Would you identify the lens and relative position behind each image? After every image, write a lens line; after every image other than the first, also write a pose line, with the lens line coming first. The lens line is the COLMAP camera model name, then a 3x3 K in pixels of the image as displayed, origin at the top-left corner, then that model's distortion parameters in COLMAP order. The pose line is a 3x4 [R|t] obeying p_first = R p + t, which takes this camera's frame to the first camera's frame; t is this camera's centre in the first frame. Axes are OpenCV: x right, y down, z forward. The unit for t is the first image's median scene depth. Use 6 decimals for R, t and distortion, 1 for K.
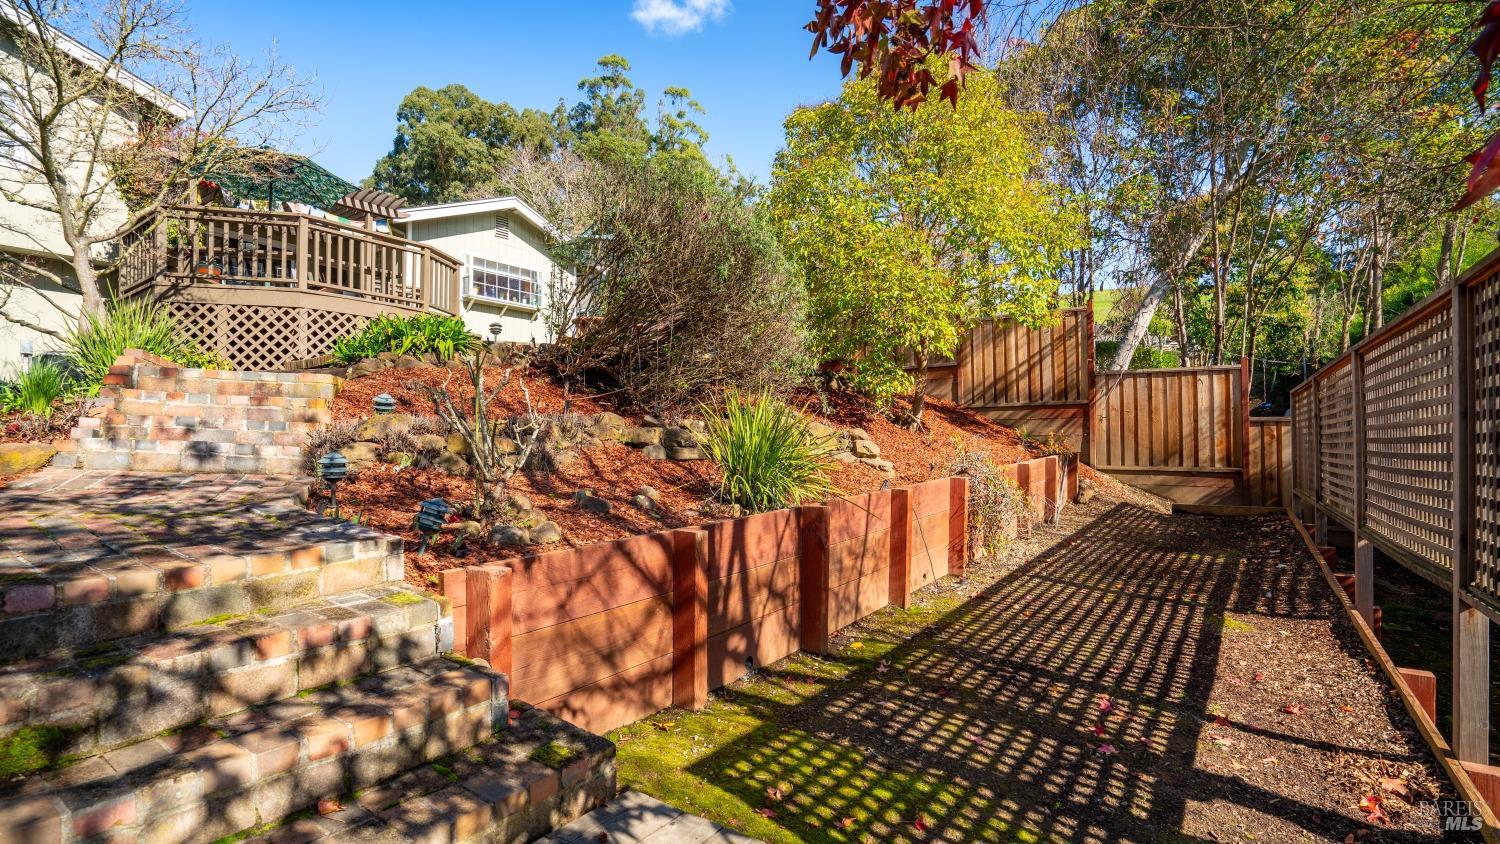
lens RADIAL K [[682.8, 0, 738.1], [0, 682.8, 424.6], [0, 0, 1]] dist [-0.034453, 0.010103]
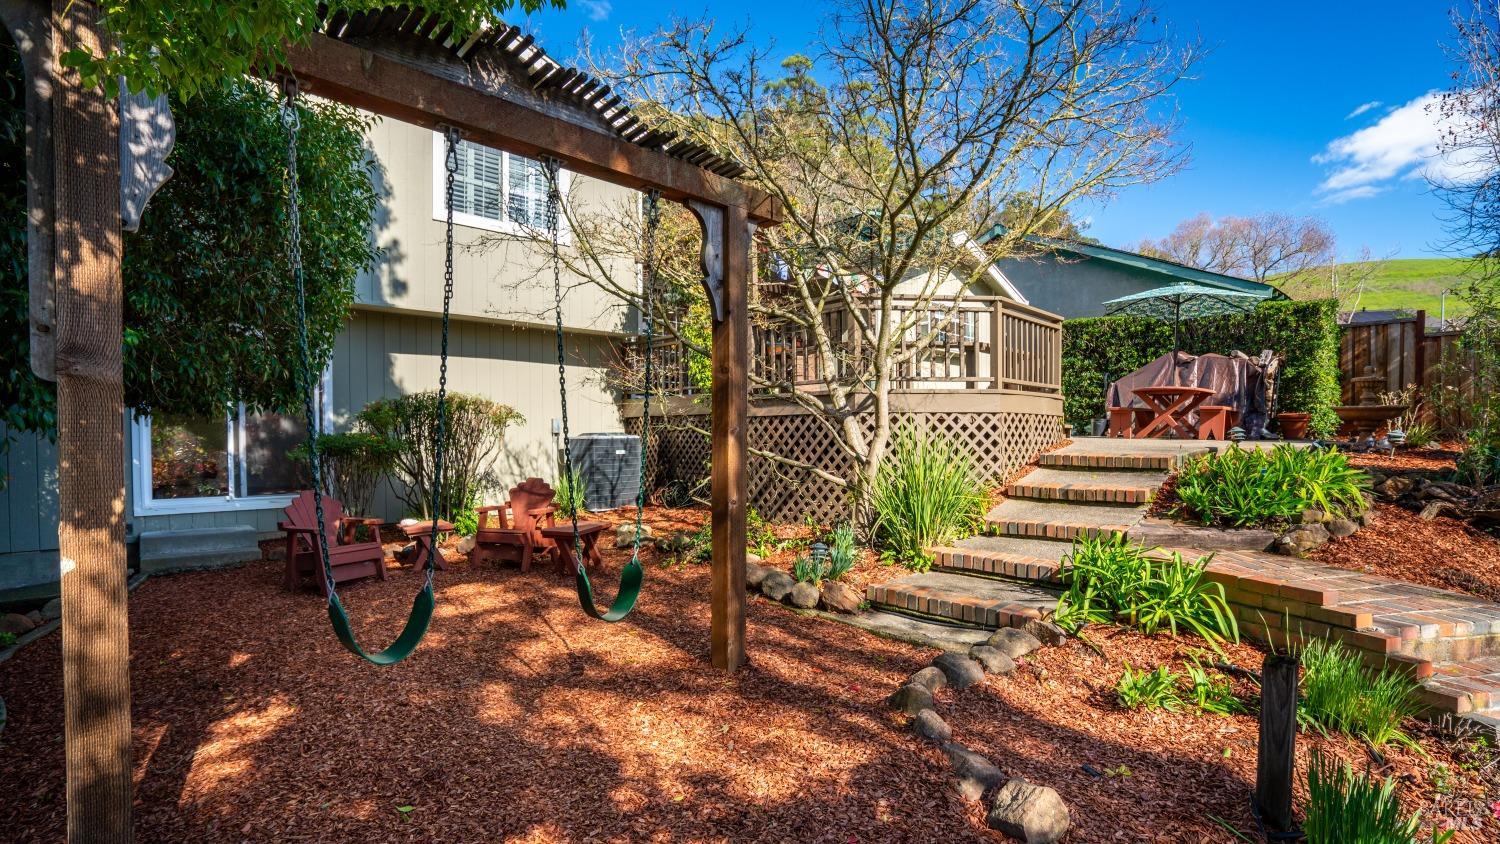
lens RADIAL K [[682.8, 0, 742.2], [0, 682.8, 395.2], [0, 0, 1]] dist [-0.034453, 0.010103]
pose [[0.980928, -0.003994, -0.194331, -0.917731], [-0.001482, 0.999606, -0.028026, -0.197726], [0.194366, 0.027779, 0.980536, 0.156843]]
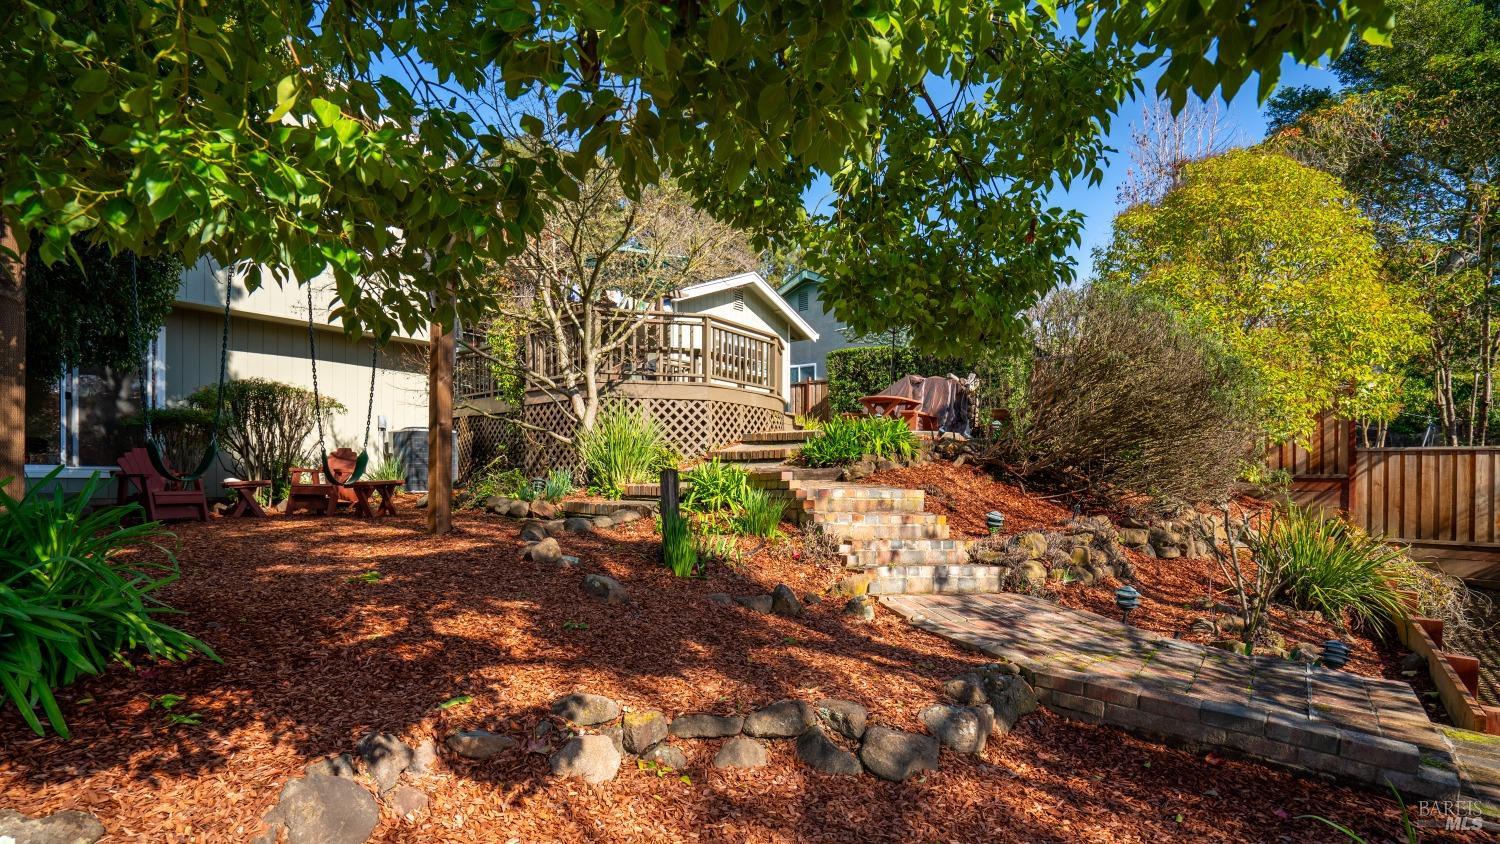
lens RADIAL K [[682.8, 0, 751.4], [0, 682.8, 420.8], [0, 0, 1]] dist [-0.034453, 0.010103]
pose [[0.999143, 0.005726, -0.041004, -0.614912], [-0.008037, 0.998375, -0.056414, -0.090260], [0.040614, 0.056695, 0.997565, -0.124920]]
